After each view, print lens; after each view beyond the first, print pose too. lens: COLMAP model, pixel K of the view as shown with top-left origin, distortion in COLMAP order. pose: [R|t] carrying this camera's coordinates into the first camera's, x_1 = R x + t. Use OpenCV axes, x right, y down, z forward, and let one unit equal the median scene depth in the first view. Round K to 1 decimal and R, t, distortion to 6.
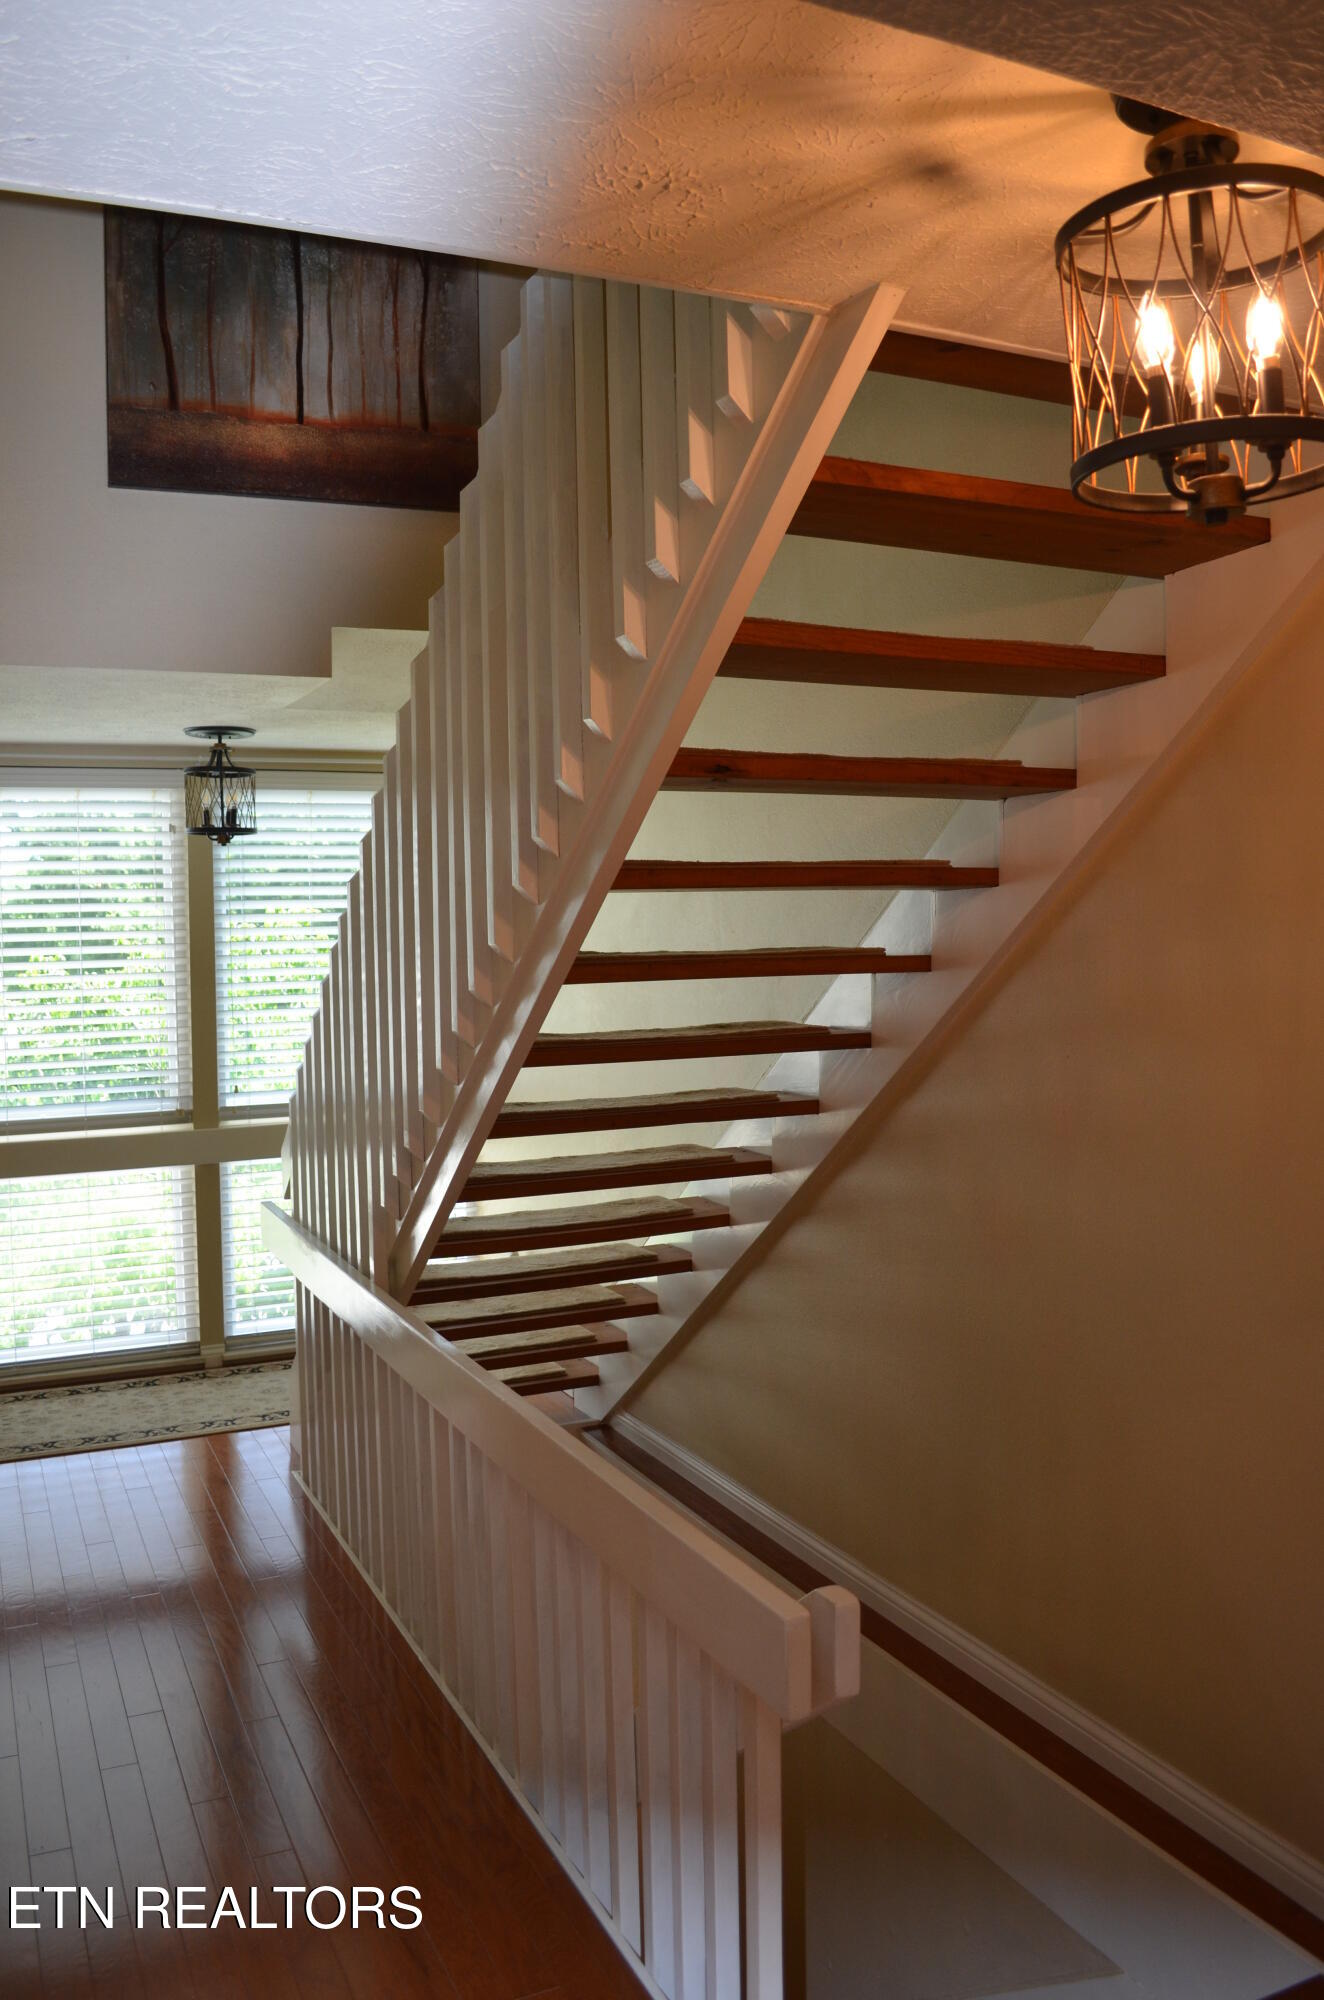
lens RADIAL K [[1555.7, 0, 658.3], [0, 1555.7, 991.8], [0, 0, 1]] dist [-0.081296, 0.013874]
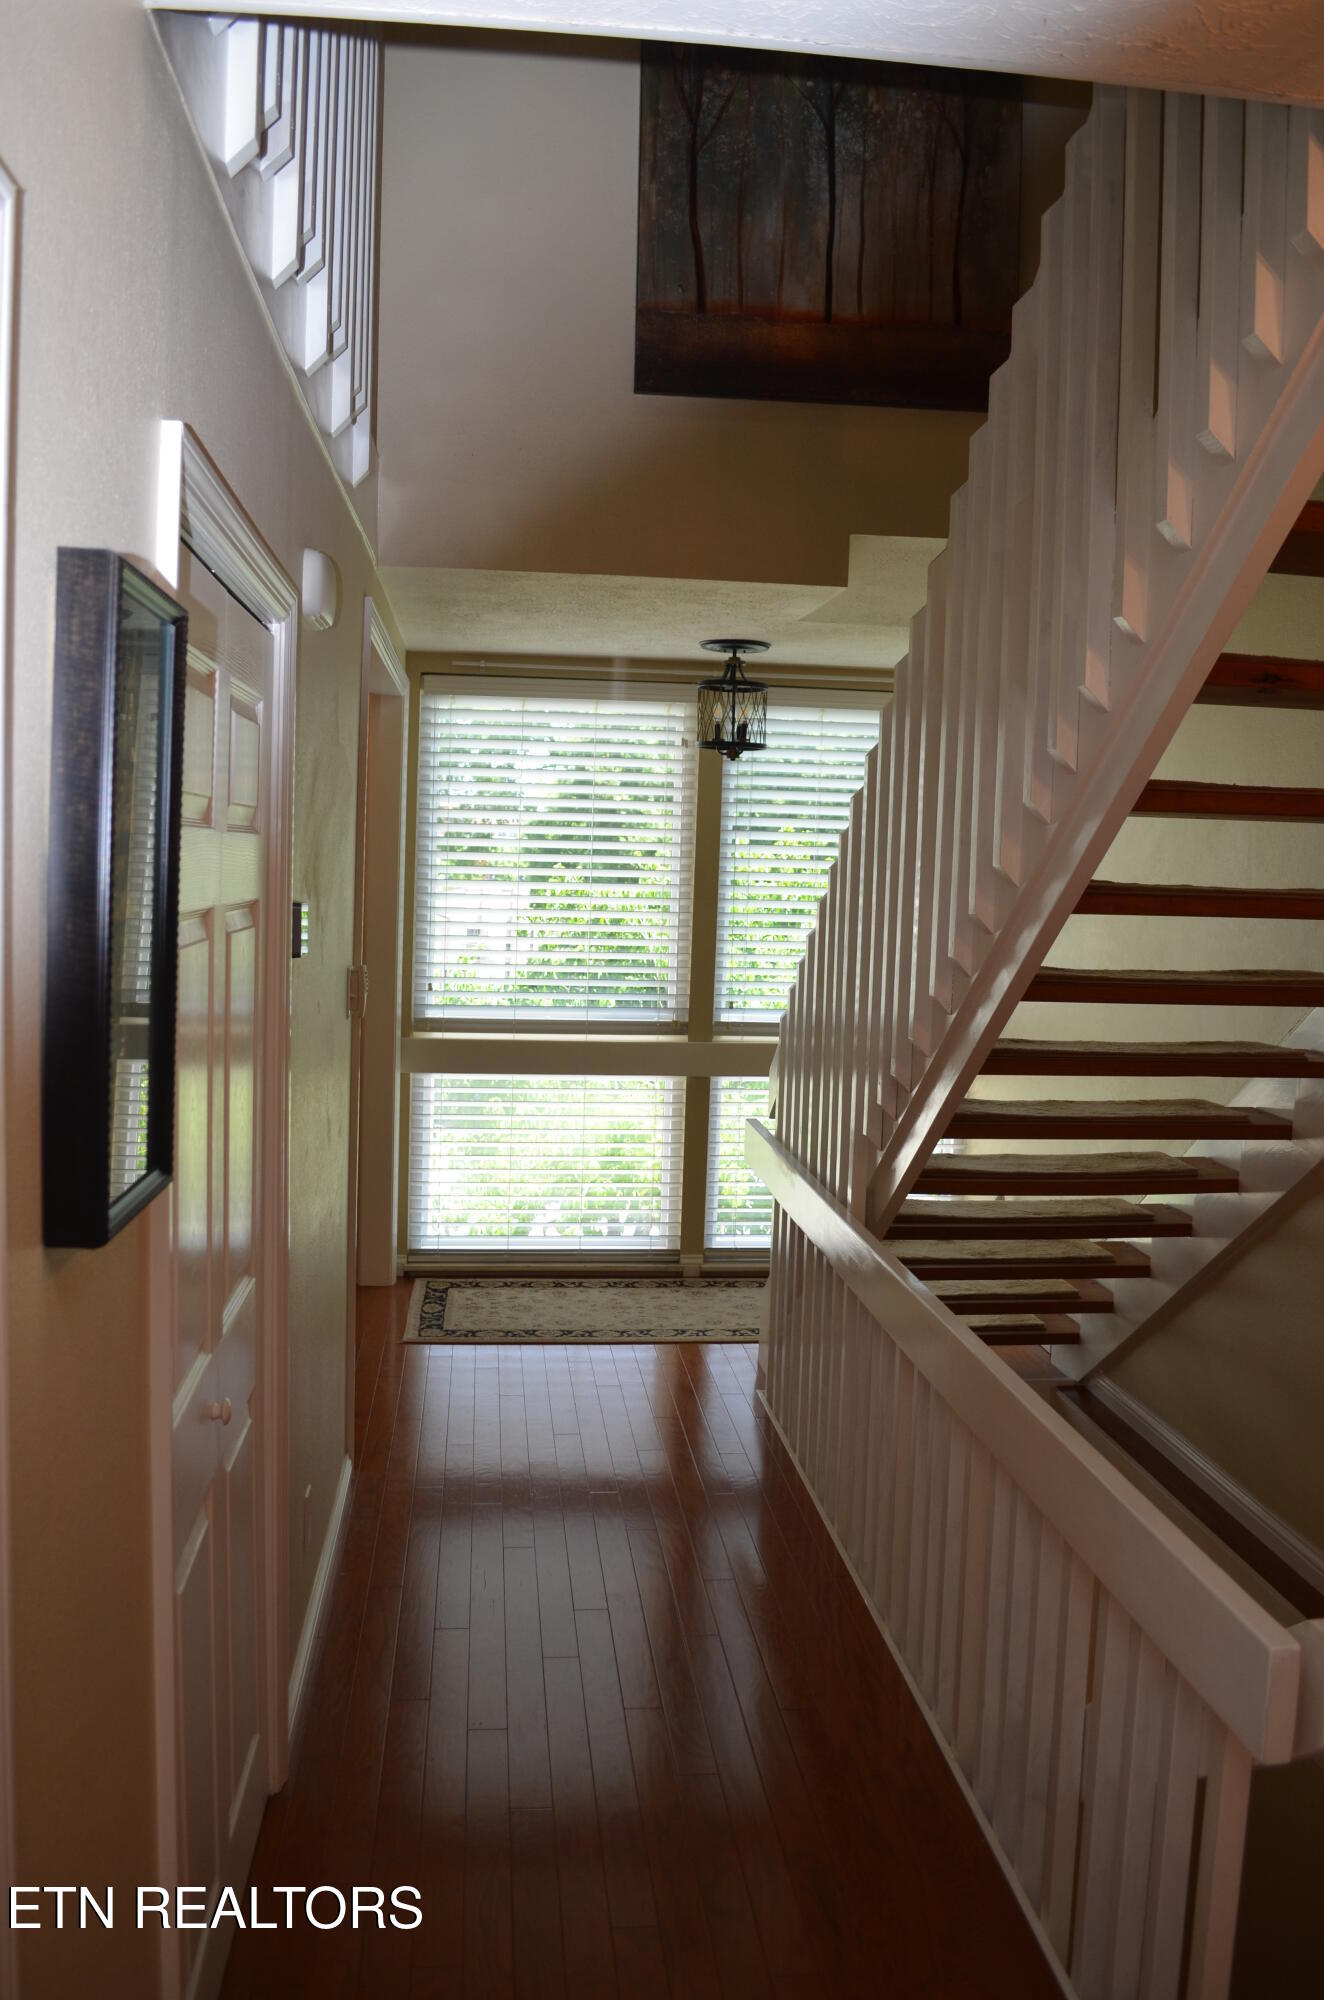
lens RADIAL K [[1555.7, 0, 664.1], [0, 1555.7, 981.2], [0, 0, 1]] dist [-0.081296, 0.013874]
pose [[0.947724, 0.070145, -0.311286, -0.001481], [-0.058660, 0.997212, 0.046119, 0.004864], [0.313654, -0.025448, 0.949196, 0.038393]]
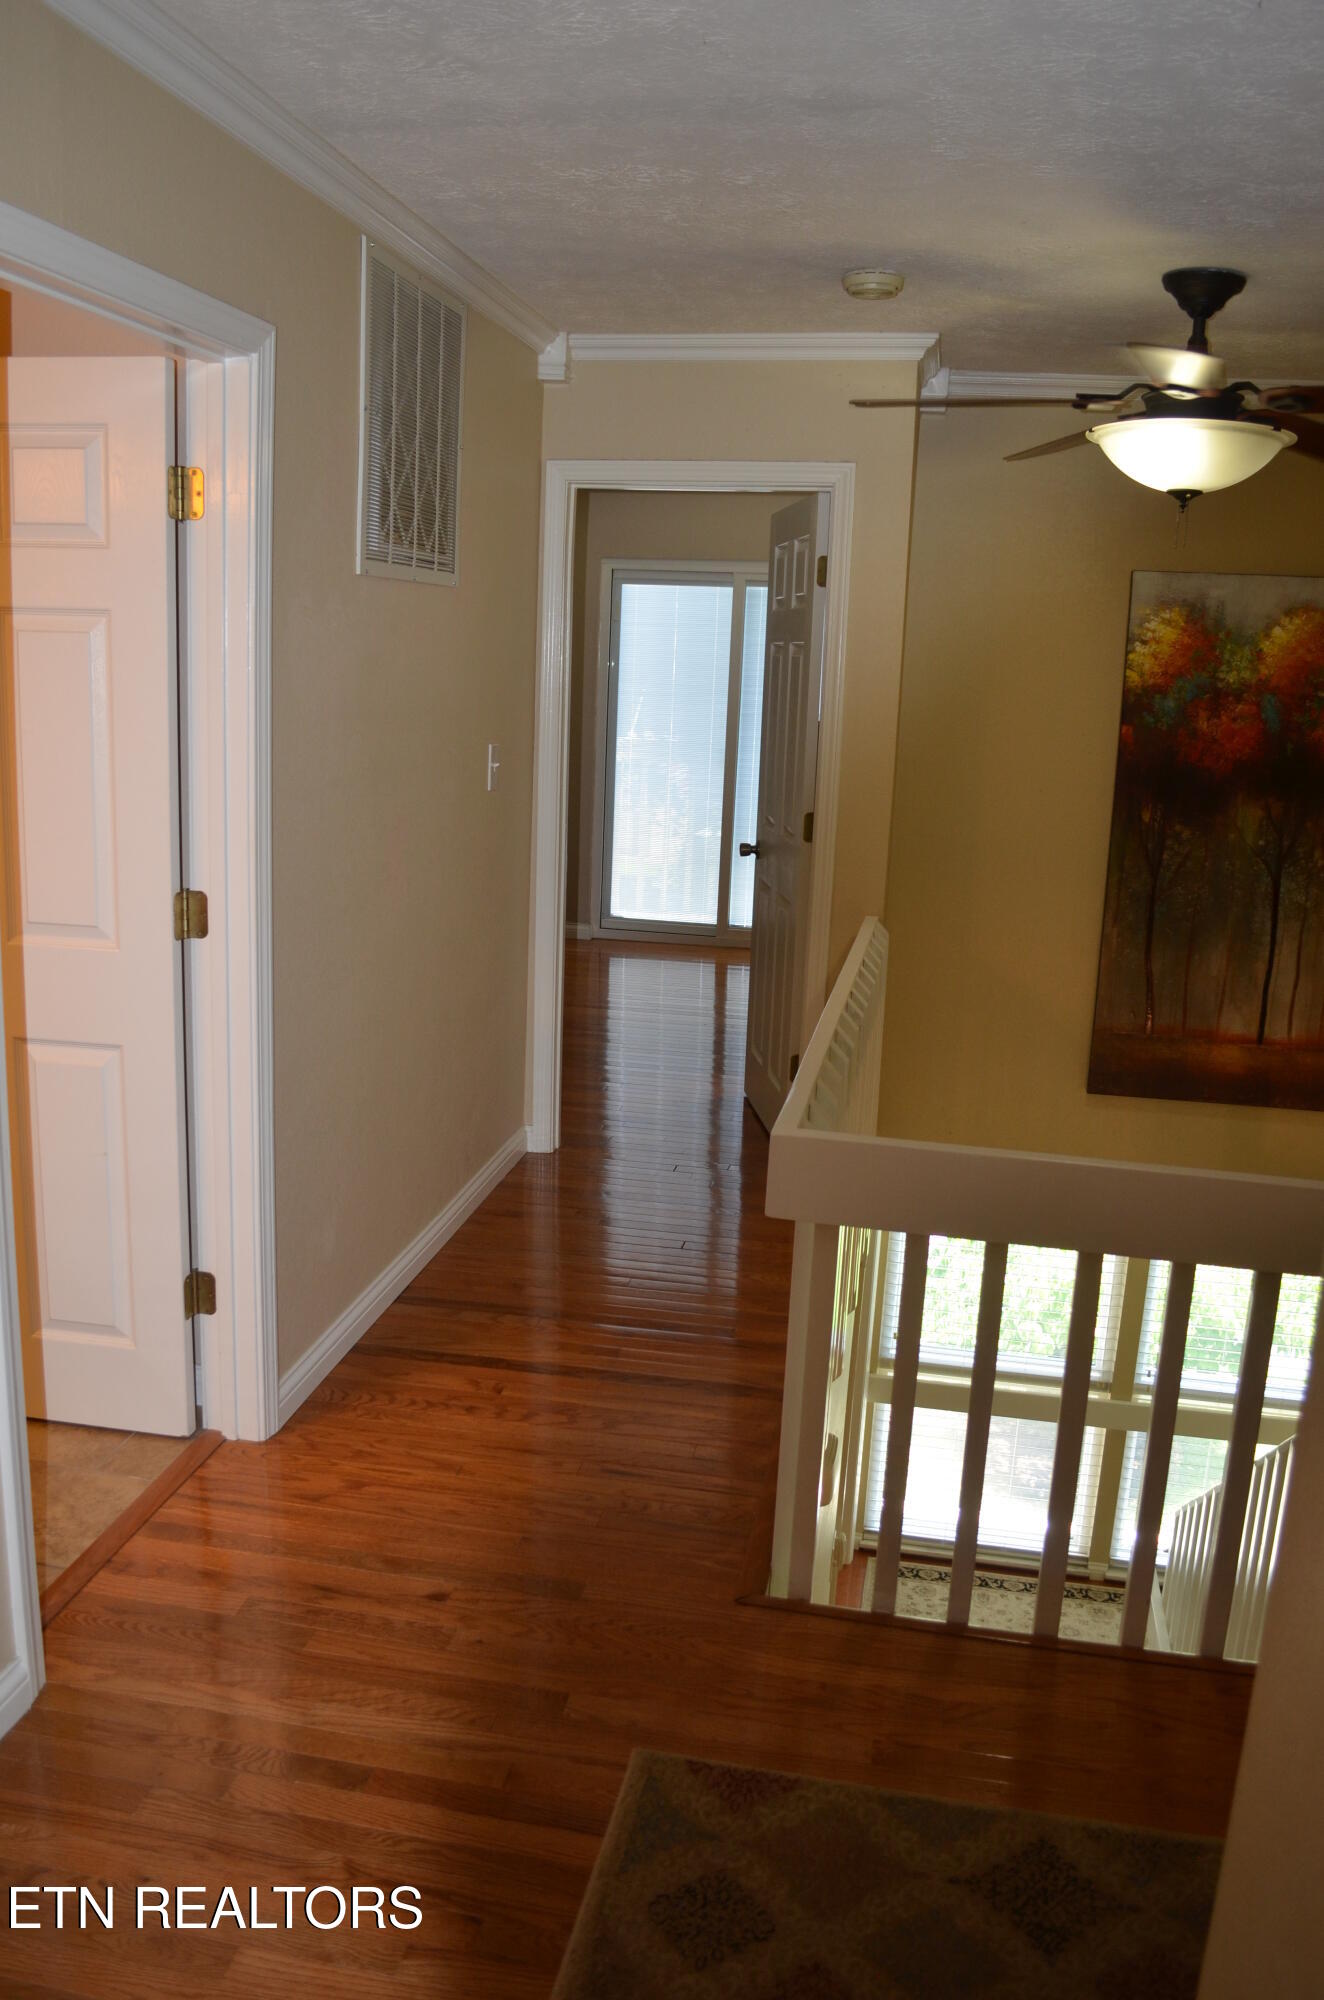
lens RADIAL K [[1555.7, 0, 666.5], [0, 1555.7, 1005.9], [0, 0, 1]] dist [-0.081296, 0.013874]
pose [[0.812602, 0.176107, -0.555576, 0.034492], [-0.077128, 0.977366, 0.196997, -0.558474], [0.577693, -0.117229, 0.807792, -0.158398]]
